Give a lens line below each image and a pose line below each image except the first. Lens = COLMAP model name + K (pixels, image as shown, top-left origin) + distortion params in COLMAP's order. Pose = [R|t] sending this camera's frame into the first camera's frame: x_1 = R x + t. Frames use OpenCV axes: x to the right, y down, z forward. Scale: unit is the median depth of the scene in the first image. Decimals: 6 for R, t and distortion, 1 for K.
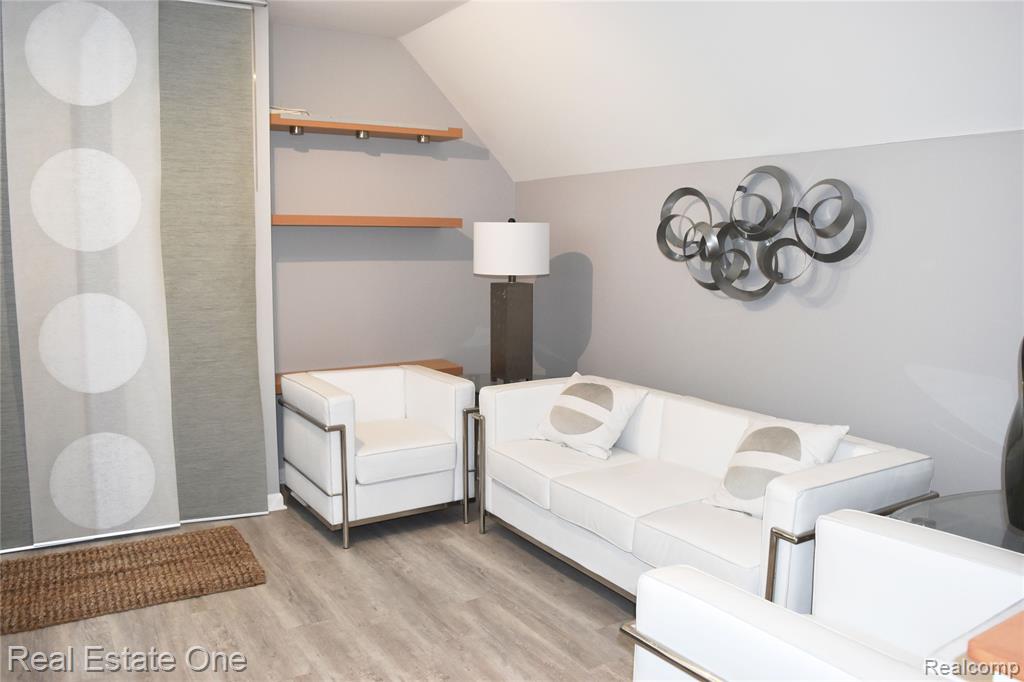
lens RADIAL K [[810.6, 0, 512.0], [0, 810.6, 341.0], [0, 0, 1]] dist [-0.096109, -0.005609]
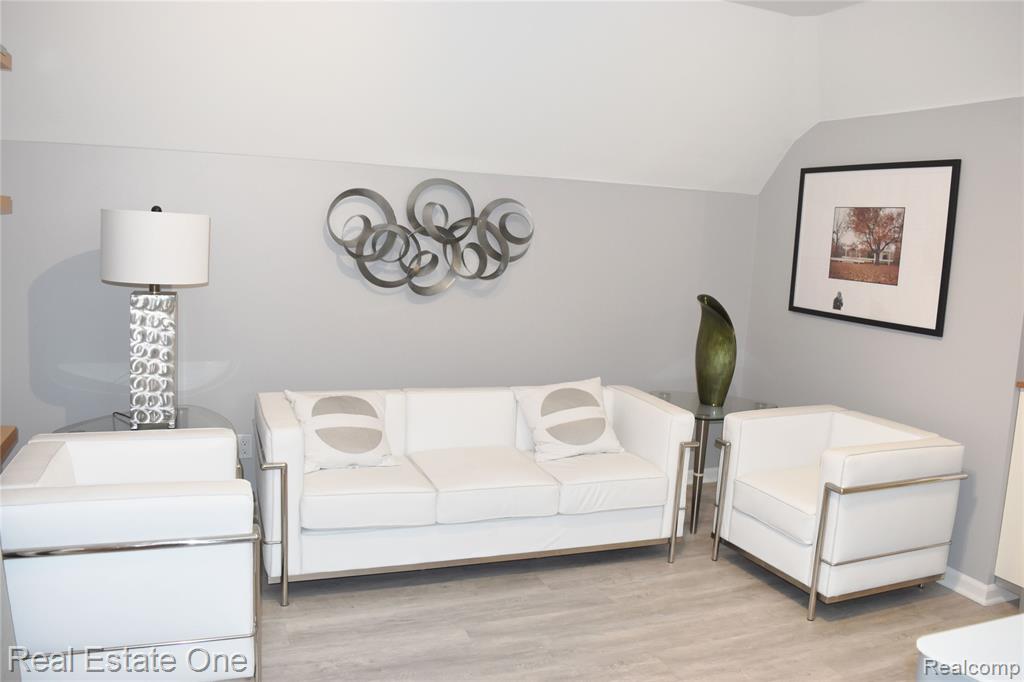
lens RADIAL K [[810.6, 0, 512.0], [0, 810.6, 341.0], [0, 0, 1]] dist [-0.096109, -0.005609]
pose [[0.173061, -0.125919, 0.976829, -0.896318], [0.071486, 0.990784, 0.115053, -0.120362], [-0.982313, 0.049919, 0.180468, 0.744359]]
